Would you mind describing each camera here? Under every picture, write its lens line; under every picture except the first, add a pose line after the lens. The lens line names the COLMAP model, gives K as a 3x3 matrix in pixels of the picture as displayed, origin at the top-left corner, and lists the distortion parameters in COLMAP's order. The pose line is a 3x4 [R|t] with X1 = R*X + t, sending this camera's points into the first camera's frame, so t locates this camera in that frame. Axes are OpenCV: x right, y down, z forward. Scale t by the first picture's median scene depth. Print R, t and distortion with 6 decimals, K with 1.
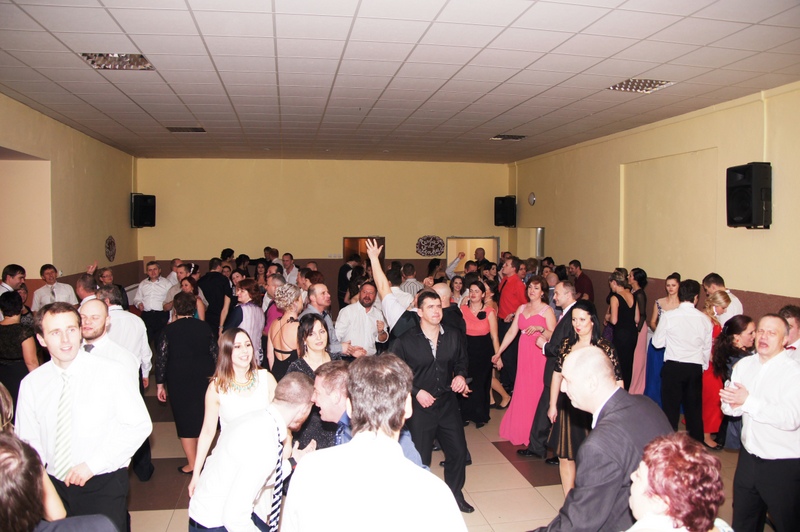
lens RADIAL K [[638.1, 0, 400.0], [0, 638.1, 266.0], [0, 0, 1]] dist [-0.183929, 0.154108]
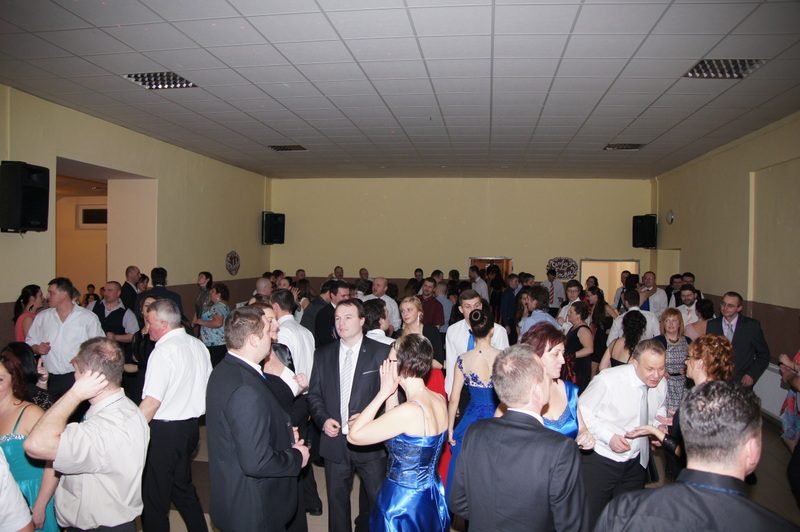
lens RADIAL K [[638.1, 0, 400.0], [0, 638.1, 266.0], [0, 0, 1]] dist [-0.183929, 0.154108]
pose [[0.951736, 0.016457, -0.306477, 0.141108], [-0.029175, 0.998891, -0.036963, 0.008829], [0.305529, 0.044120, 0.951160, 0.061149]]
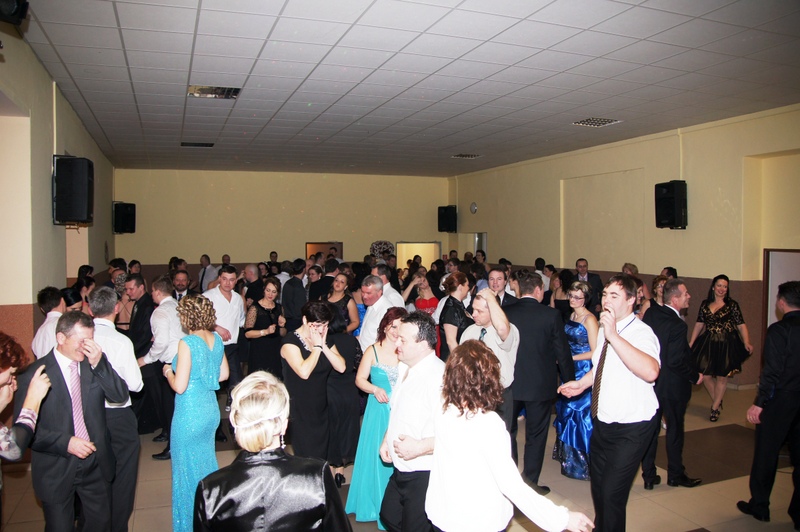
lens RADIAL K [[638.1, 0, 400.0], [0, 638.1, 266.0], [0, 0, 1]] dist [-0.183929, 0.154108]
pose [[0.983642, -0.012197, 0.179721, -0.166662], [0.015325, 0.999754, -0.016026, 0.020810], [-0.179482, 0.018518, 0.983587, -0.149517]]
